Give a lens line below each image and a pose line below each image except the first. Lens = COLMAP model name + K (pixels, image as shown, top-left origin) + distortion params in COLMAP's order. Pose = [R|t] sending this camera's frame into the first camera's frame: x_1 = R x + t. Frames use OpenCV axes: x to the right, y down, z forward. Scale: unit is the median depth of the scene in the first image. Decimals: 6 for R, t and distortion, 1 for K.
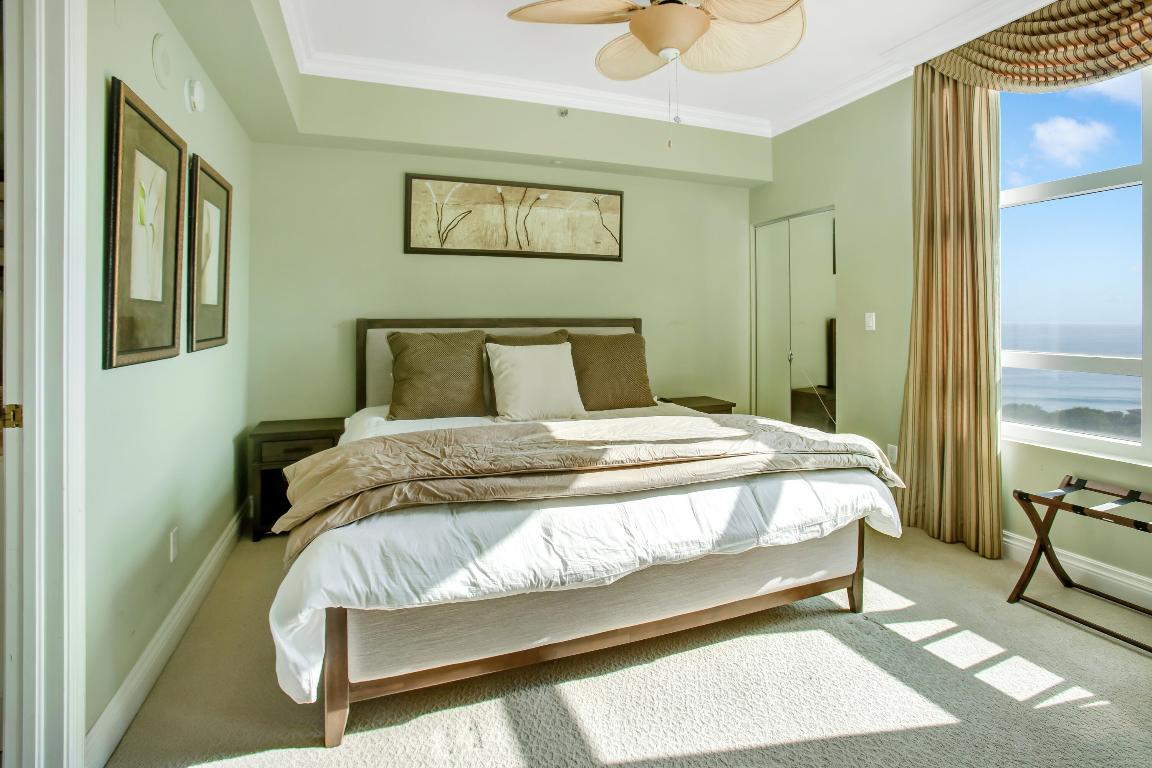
lens RADIAL K [[571.3, 0, 574.4], [0, 571.3, 318.3], [0, 0, 1]] dist [-0.080286, 0.040884]
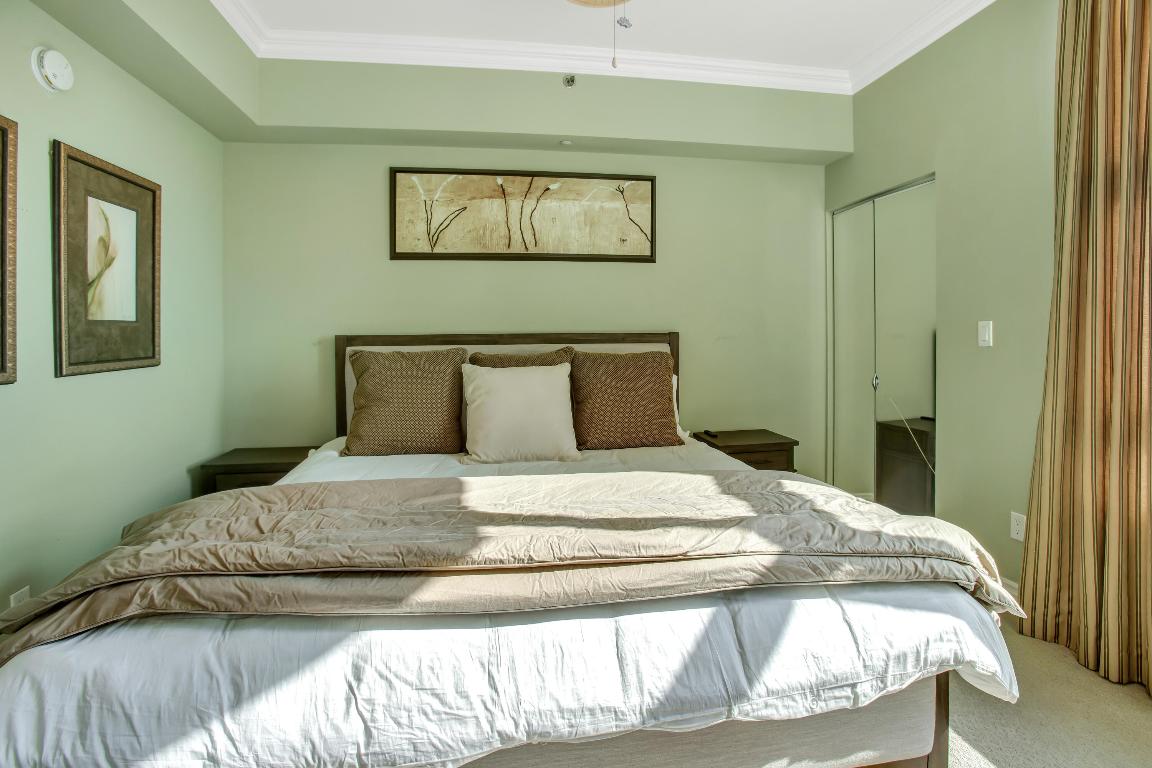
lens RADIAL K [[558.5, 0, 579.4], [0, 558.5, 344.4], [0, 0, 1]] dist [-0.063446, 0.018533]
pose [[0.980418, -0.005016, -0.196865, 0.239181], [0.008836, 0.999789, 0.018528, 0.002960], [0.196730, -0.019905, 0.980256, 0.352776]]
